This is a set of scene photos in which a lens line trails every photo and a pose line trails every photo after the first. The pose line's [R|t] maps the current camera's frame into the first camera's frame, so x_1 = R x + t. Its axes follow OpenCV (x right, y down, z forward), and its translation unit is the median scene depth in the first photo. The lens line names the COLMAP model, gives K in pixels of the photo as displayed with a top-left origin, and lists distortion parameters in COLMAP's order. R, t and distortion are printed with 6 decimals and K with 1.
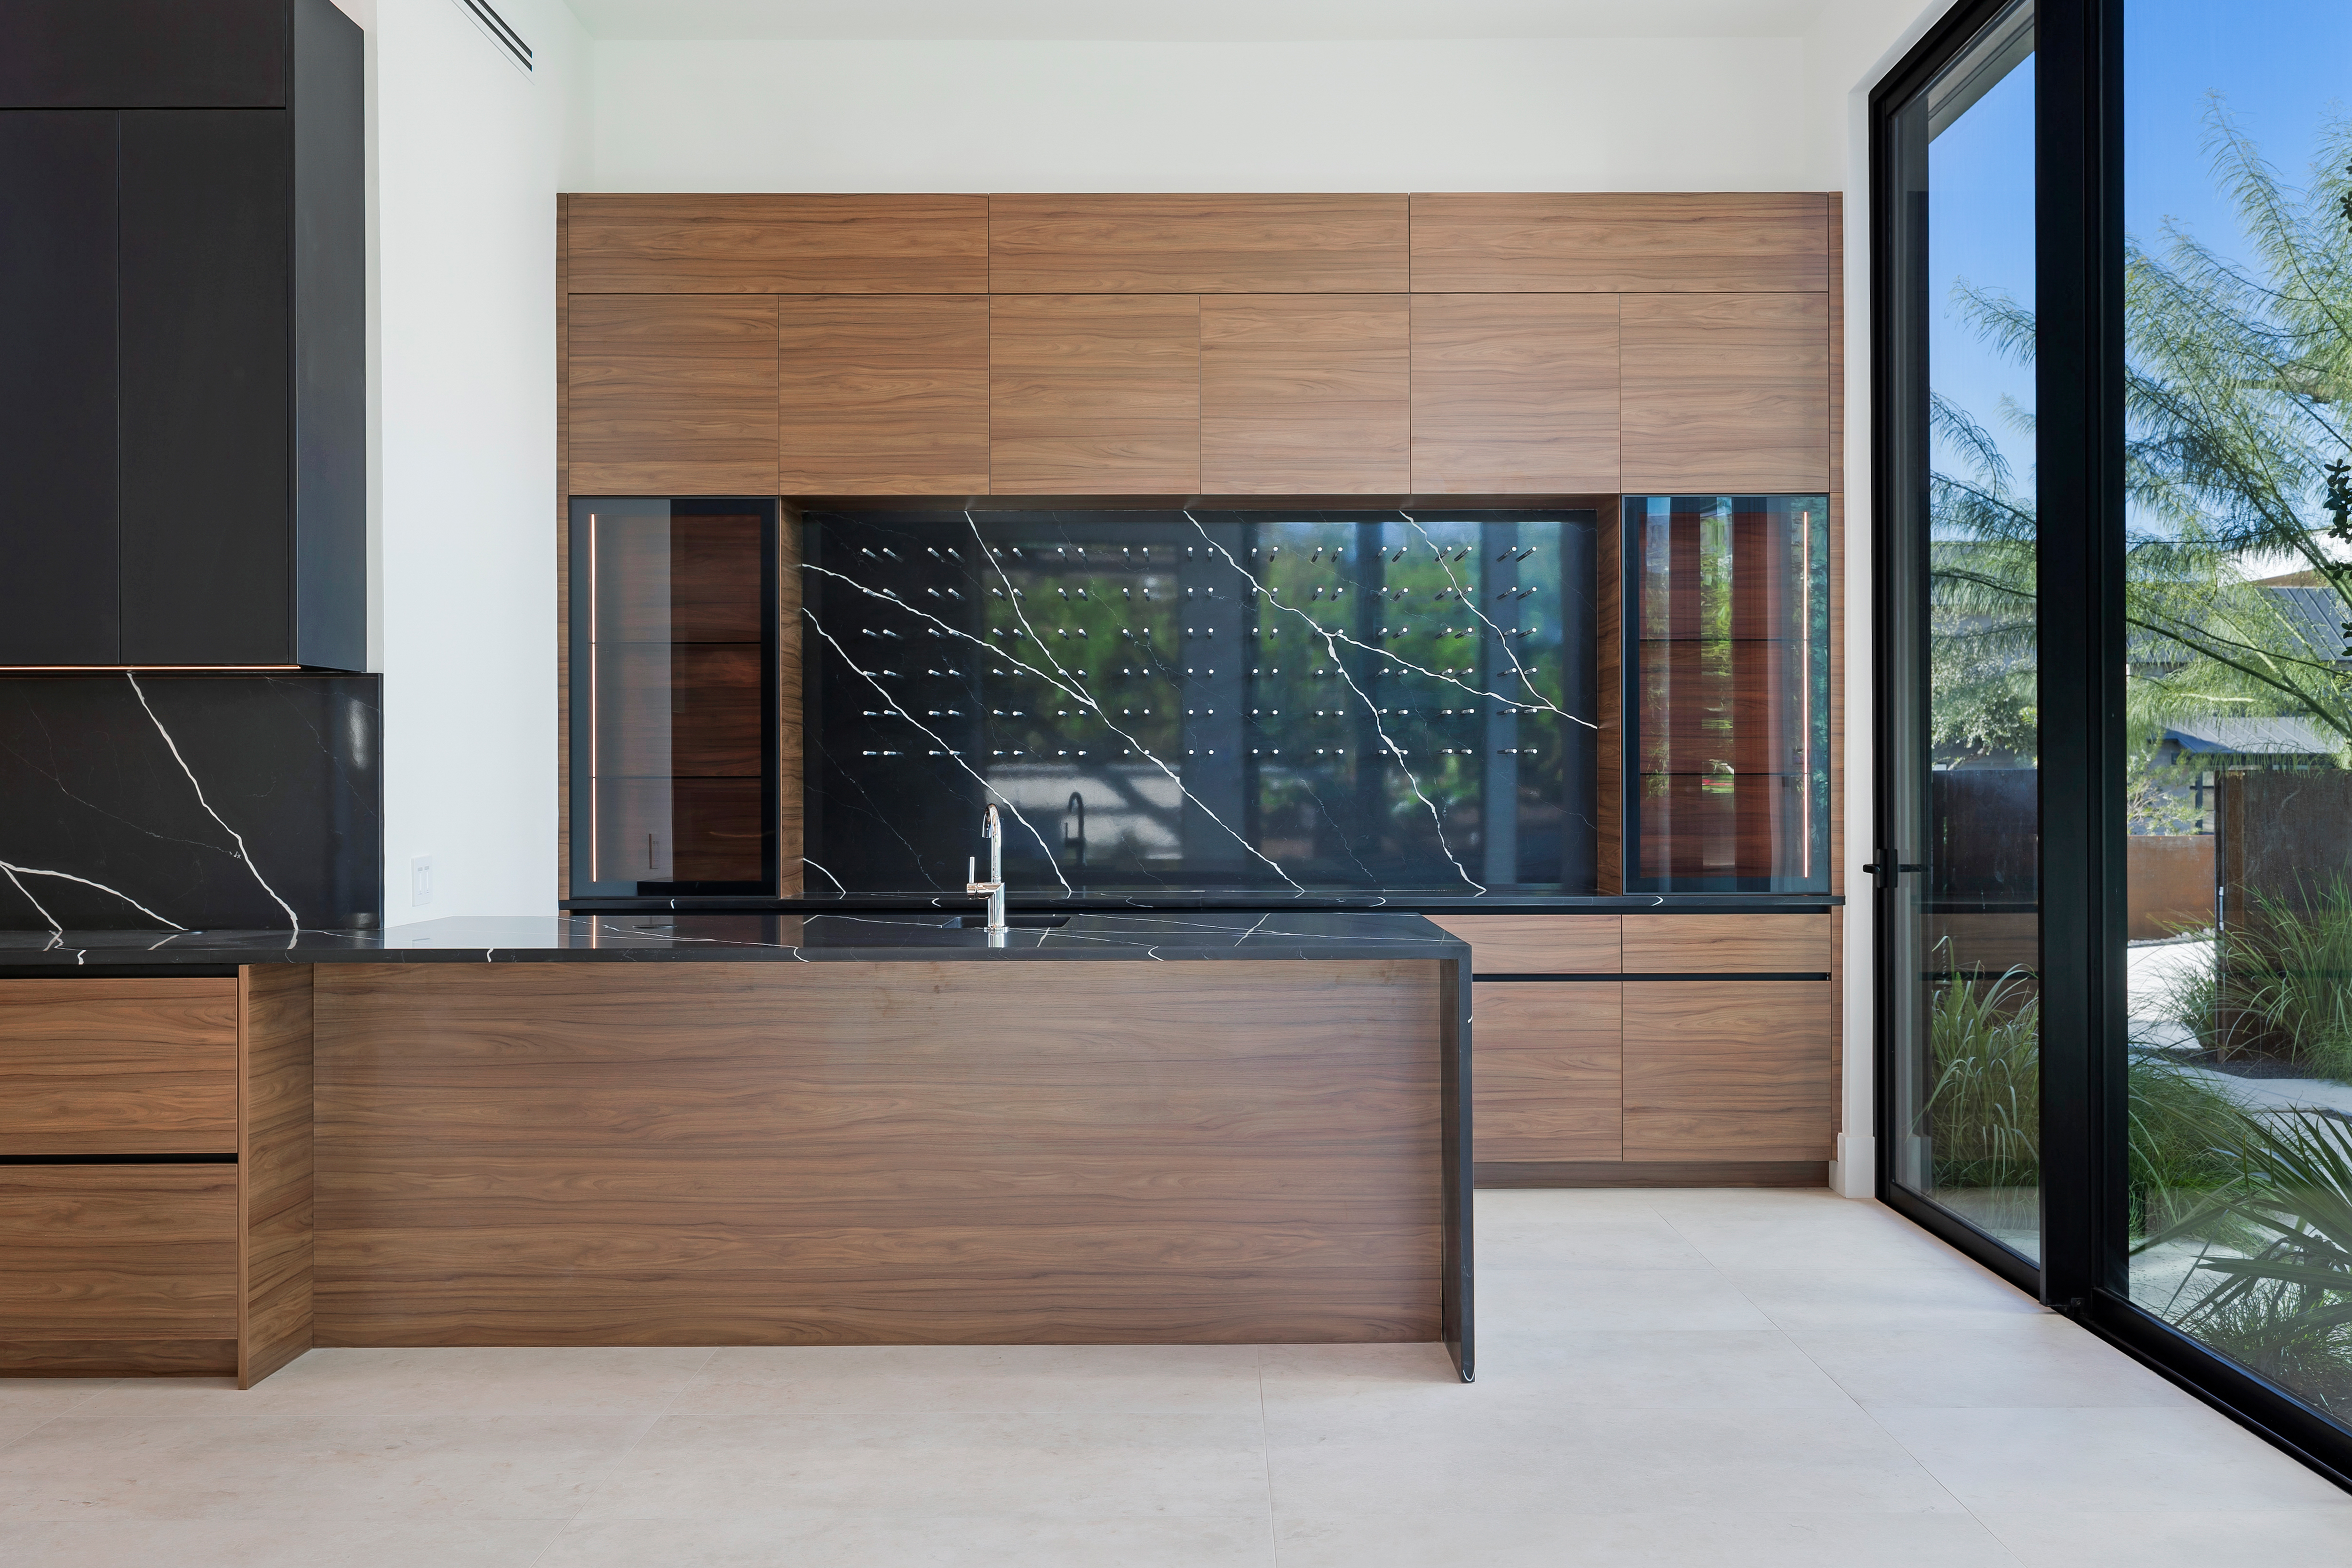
lens RADIAL K [[2139.7, 0, 1233.0], [0, 2139.7, 773.8], [0, 0, 1]] dist [-0.004495, -0.006885]
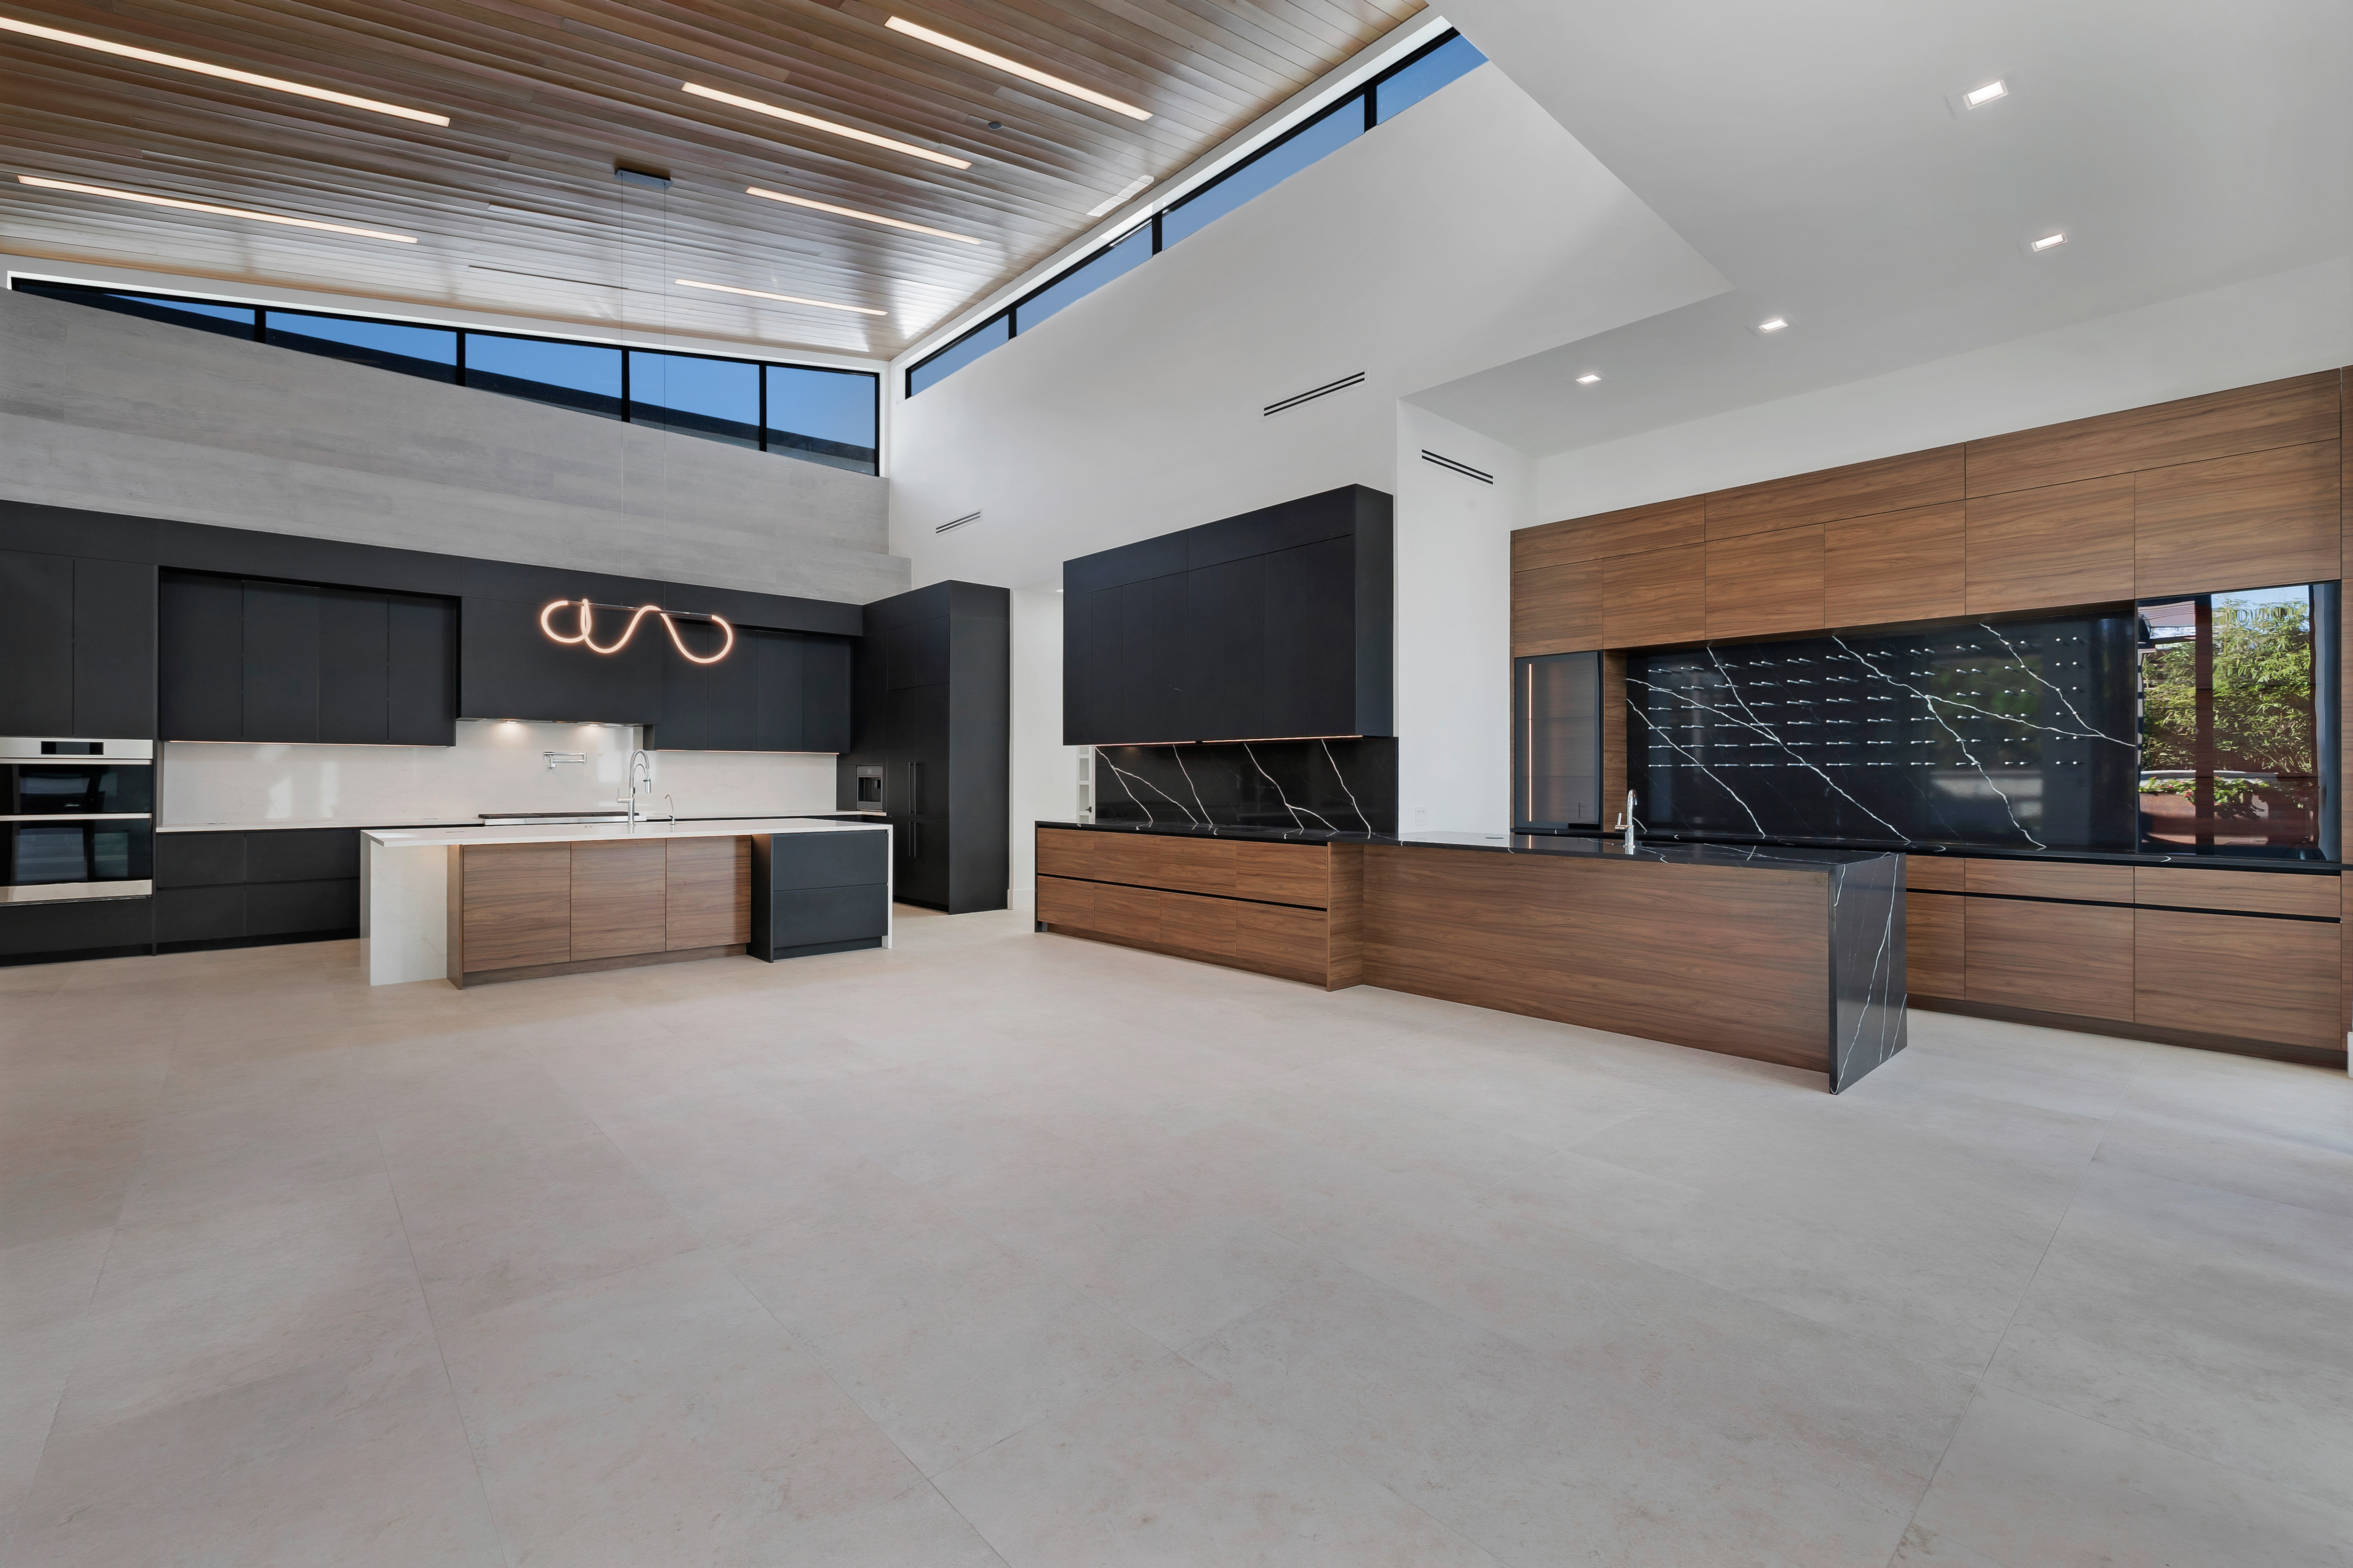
lens RADIAL K [[993.6, 0, 1157.9], [0, 993.6, 773.3], [0, 0, 1]] dist [-0.000175, -0.000363]
pose [[0.658585, 0.001643, -0.752504, 0.258689], [-0.004021, 0.999991, -0.001336, 0.001188], [0.752495, 0.003906, 0.658586, -0.023433]]
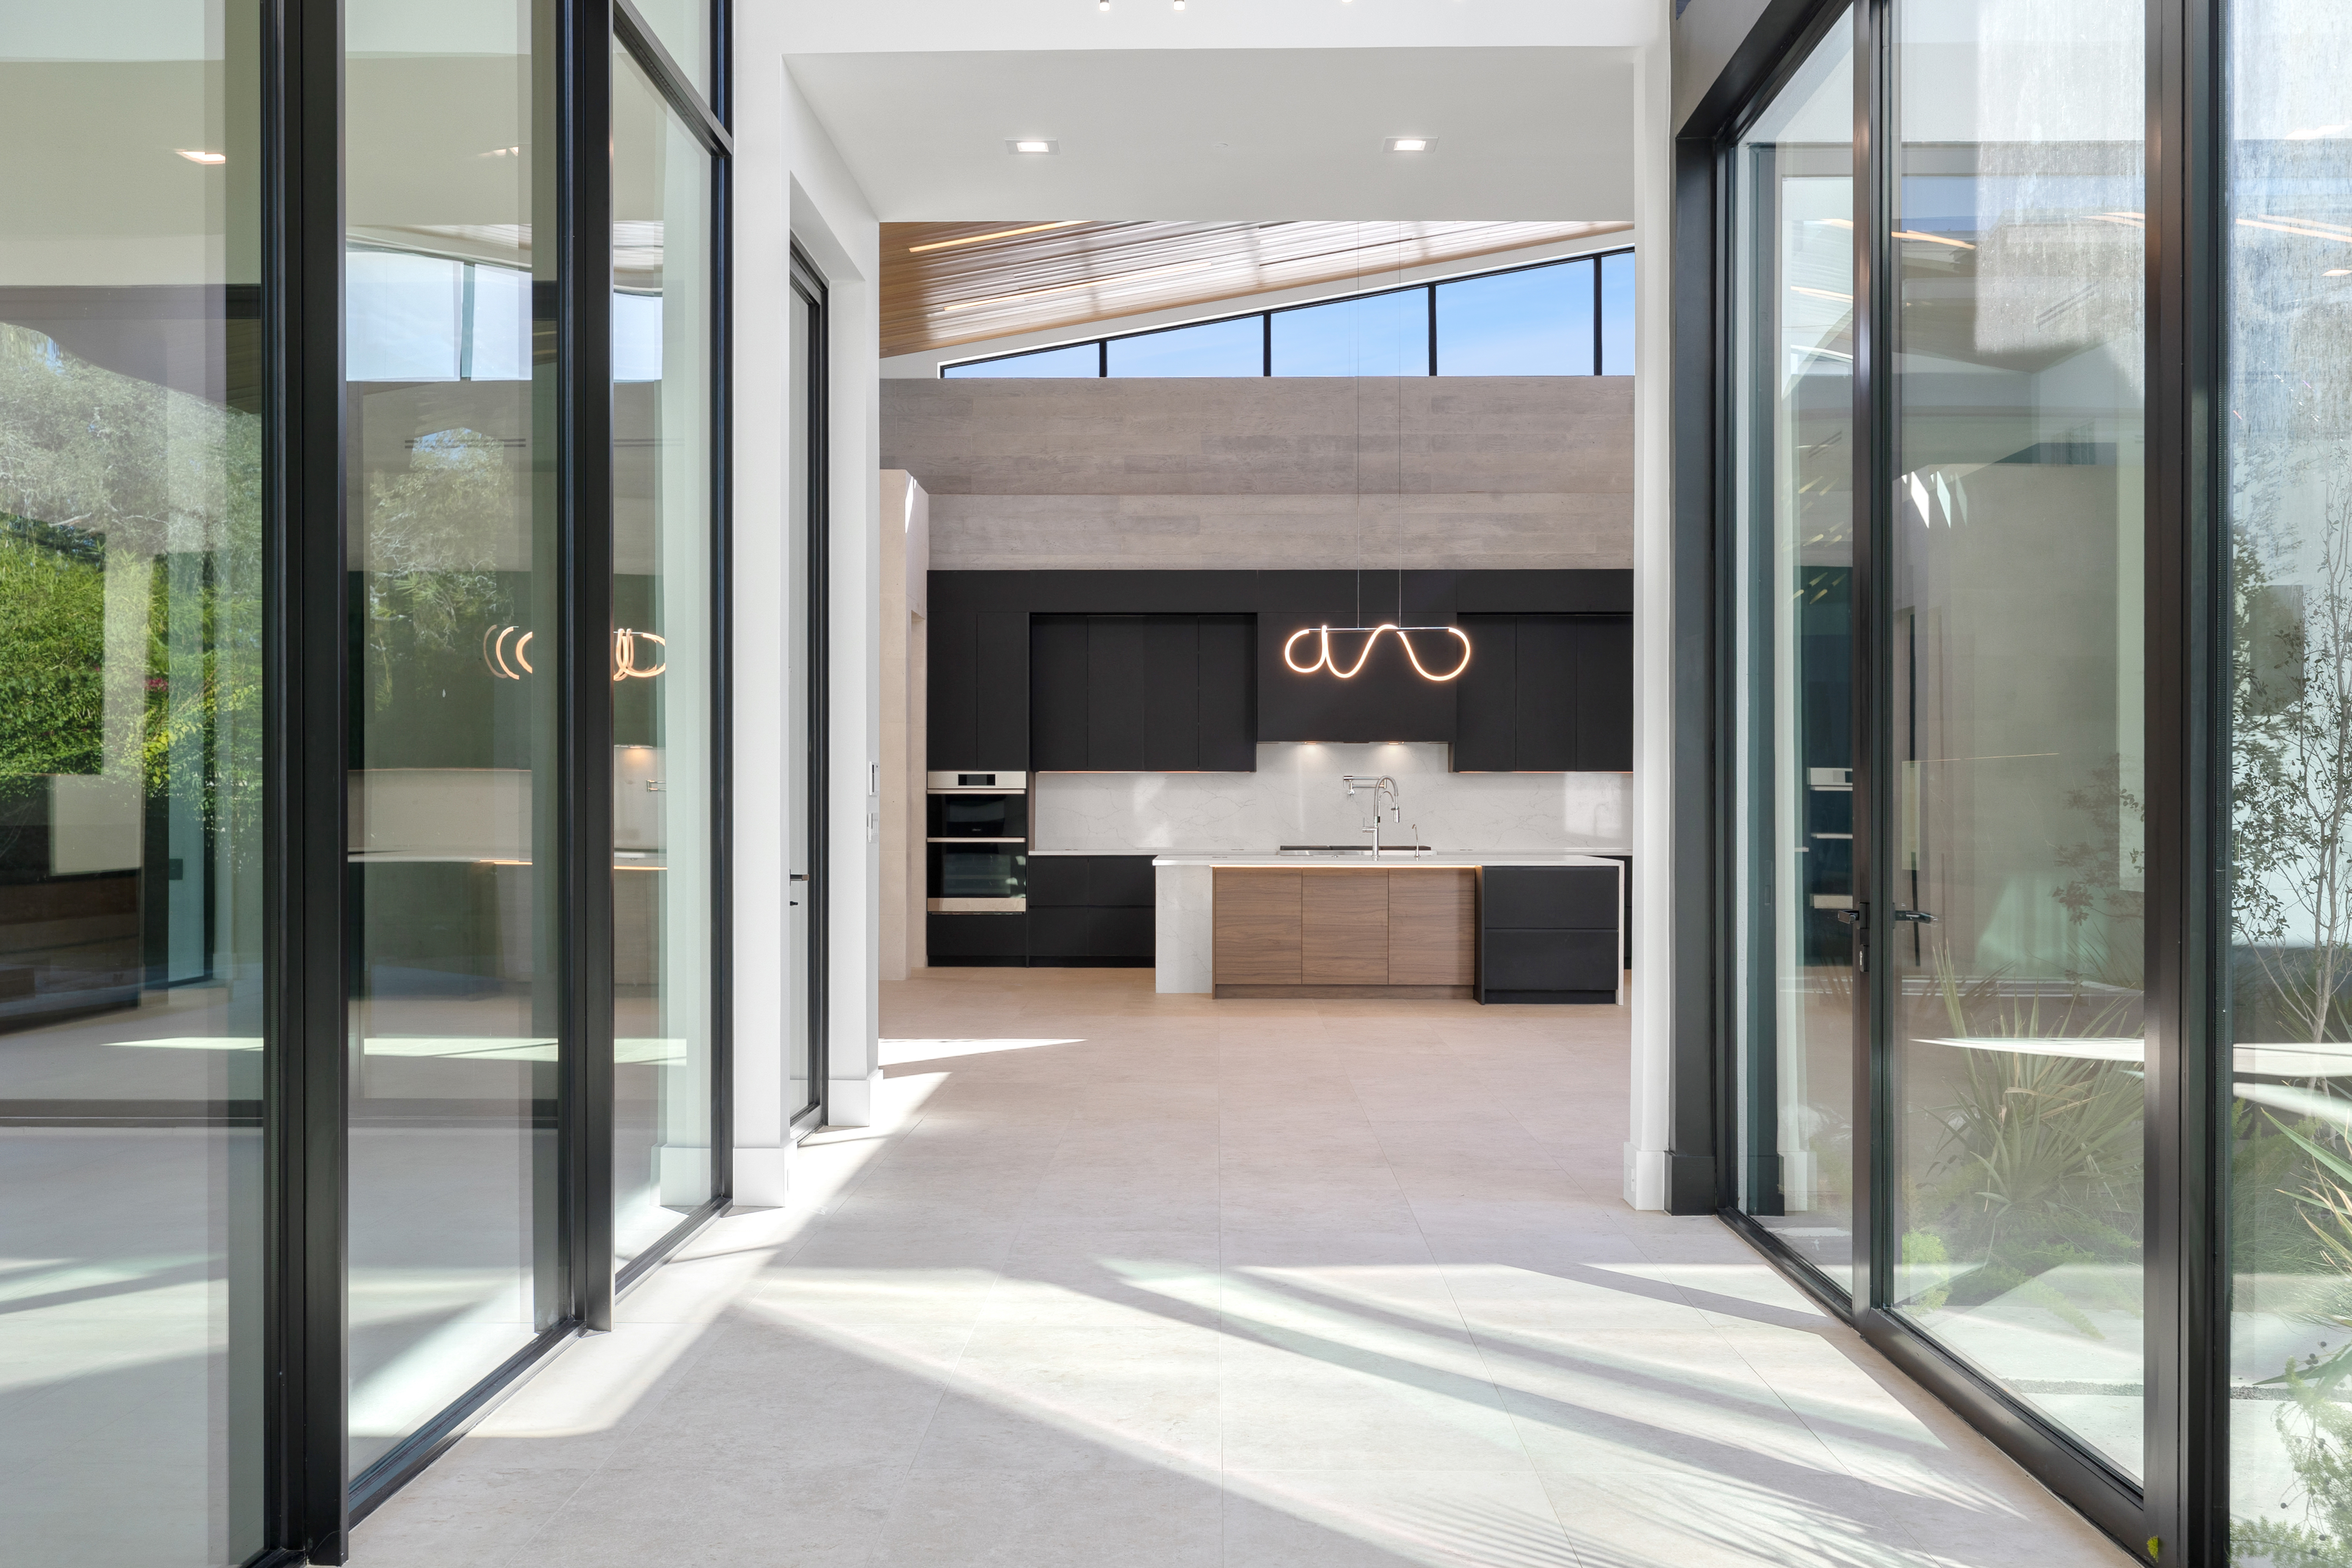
lens RADIAL K [[2322.4, 0, 1176.0], [0, 2322.4, 784.0], [0, 0, 1]] dist [-0.111067, 0.000973]
pose [[-0.033283, -0.003607, -0.999439, 2.057896], [-0.000637, 0.999993, -0.003588, -0.010971], [0.999446, 0.000518, -0.033286, 0.209442]]
